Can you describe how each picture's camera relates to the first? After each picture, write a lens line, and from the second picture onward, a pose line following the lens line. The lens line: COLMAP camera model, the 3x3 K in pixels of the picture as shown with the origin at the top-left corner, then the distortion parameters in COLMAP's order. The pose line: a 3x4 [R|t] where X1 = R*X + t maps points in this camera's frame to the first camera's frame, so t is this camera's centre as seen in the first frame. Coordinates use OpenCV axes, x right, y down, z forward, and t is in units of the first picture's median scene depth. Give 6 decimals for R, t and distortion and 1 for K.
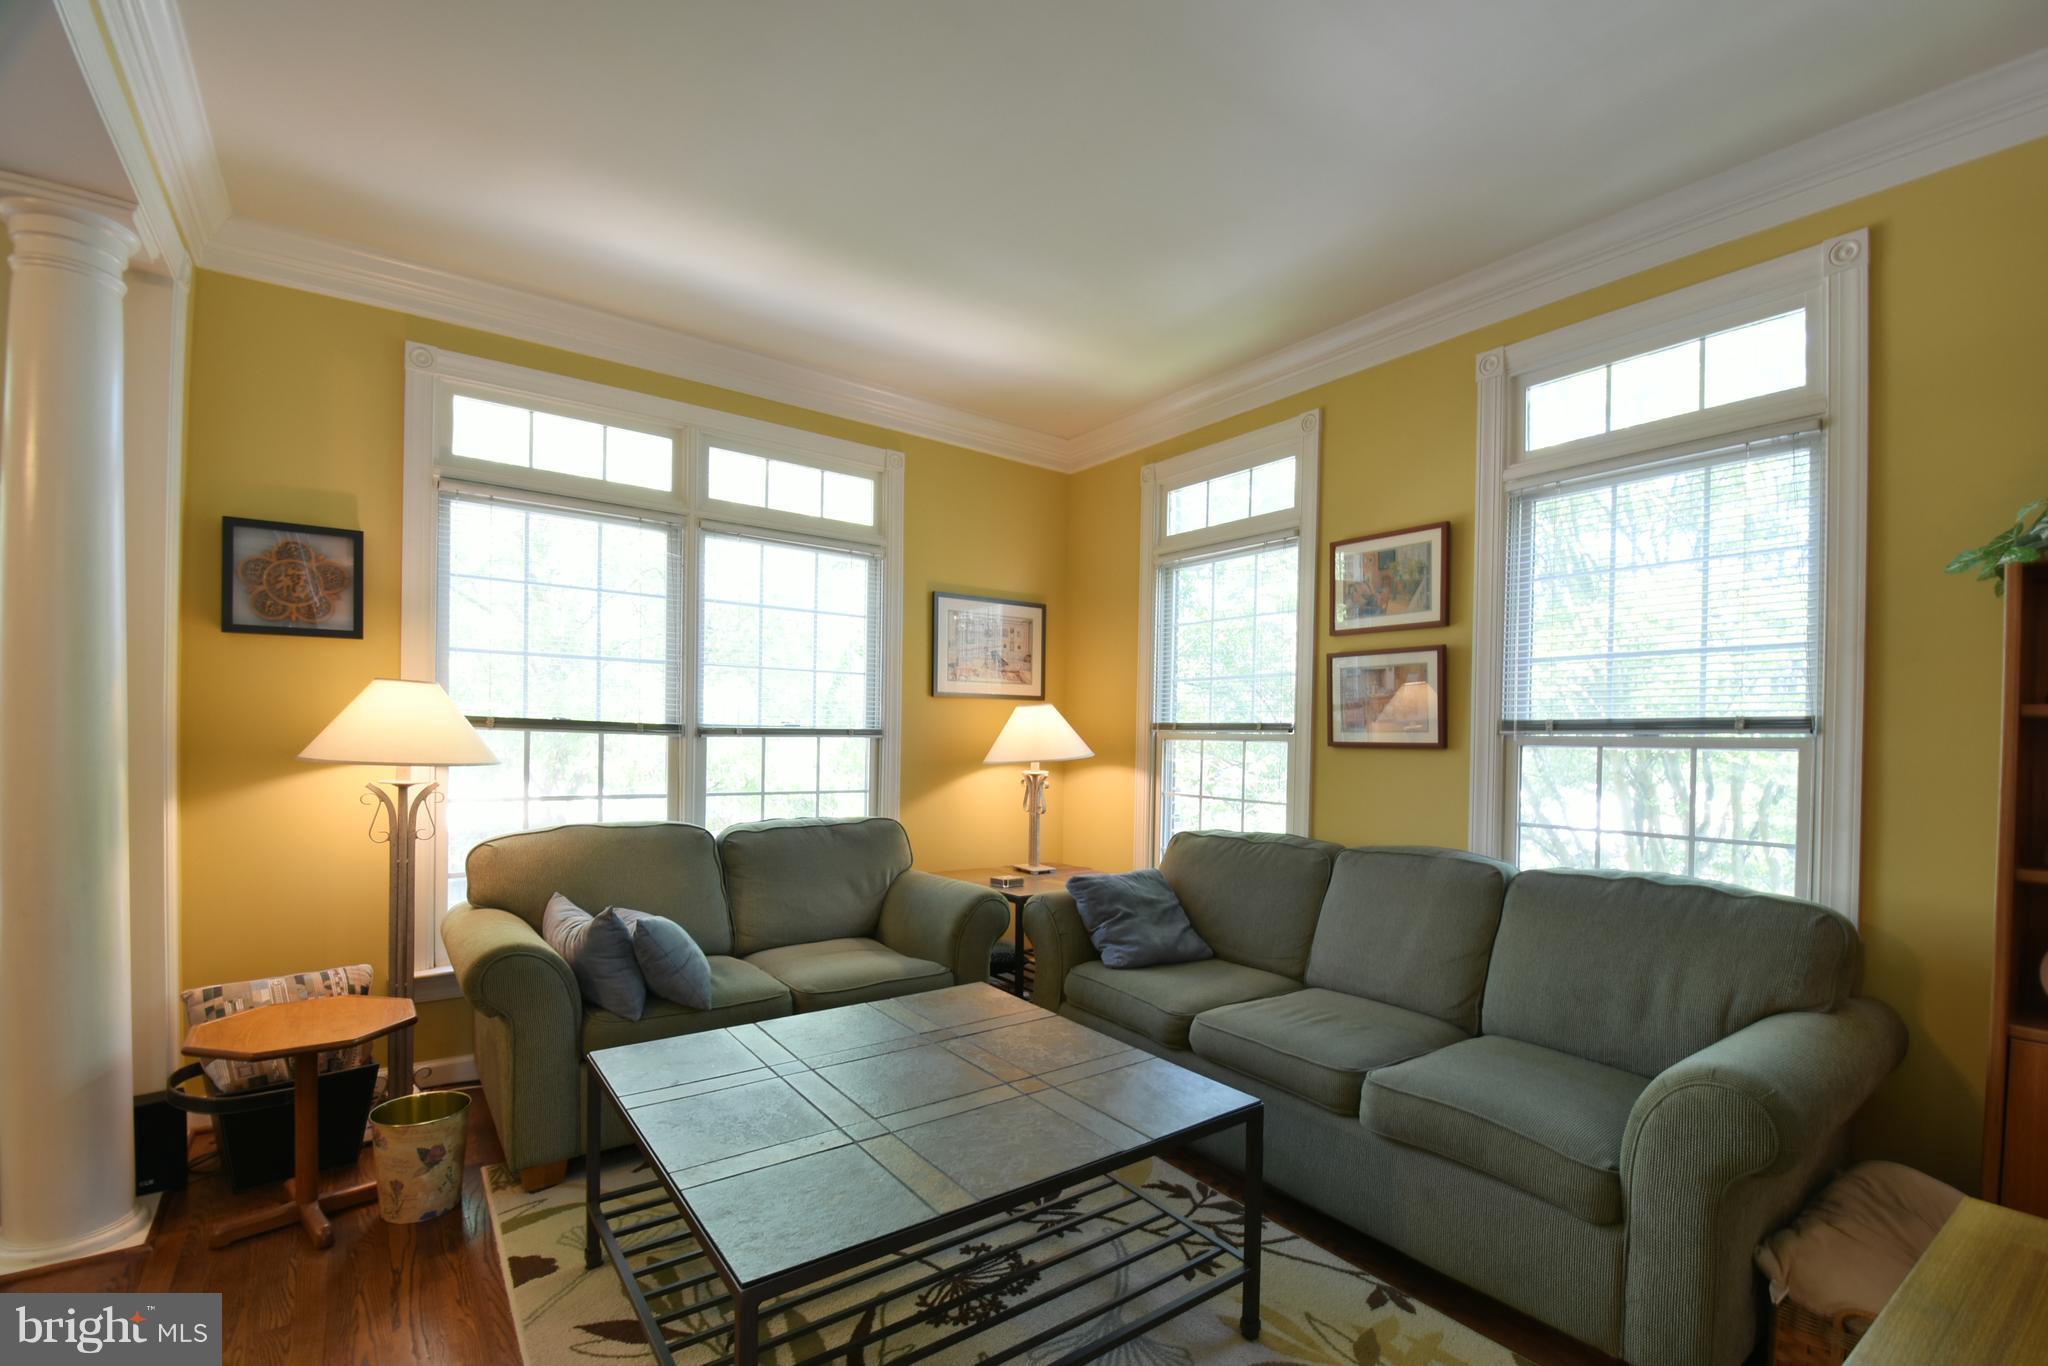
lens RADIAL K [[895.2, 0, 1050.9], [0, 895.2, 749.8], [0, 0, 1]] dist [0.016566, -0.023543]
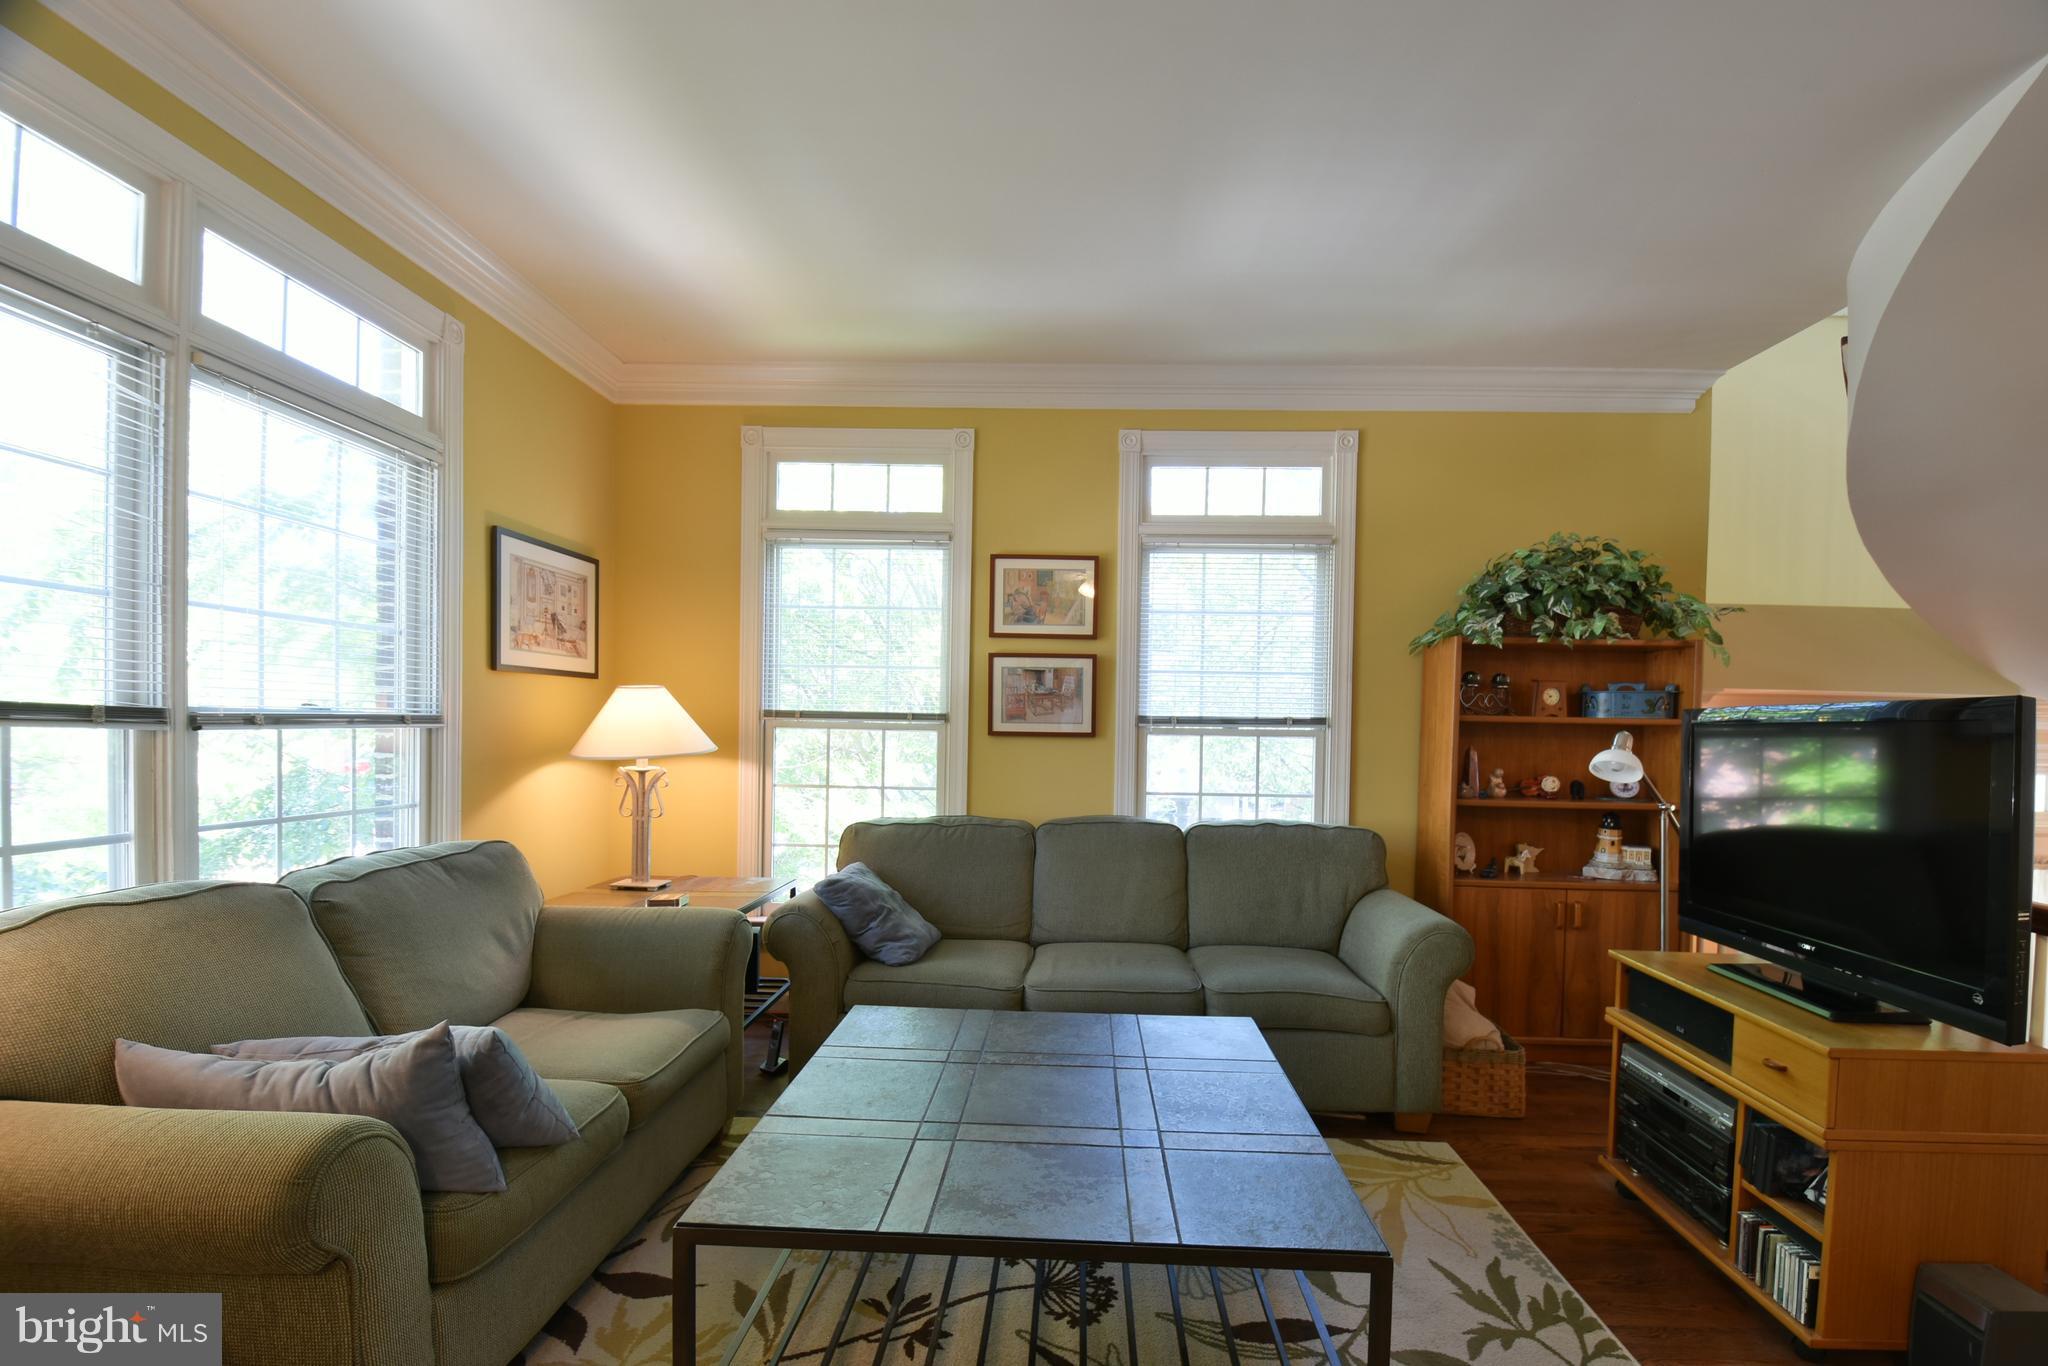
lens RADIAL K [[895.2, 0, 1050.9], [0, 895.2, 749.8], [0, 0, 1]] dist [0.016566, -0.023543]
pose [[0.629323, -0.022985, 0.776804, -0.504706], [0.003446, 0.999635, 0.026787, -0.015206], [-0.777136, -0.014181, 0.629173, 0.225343]]
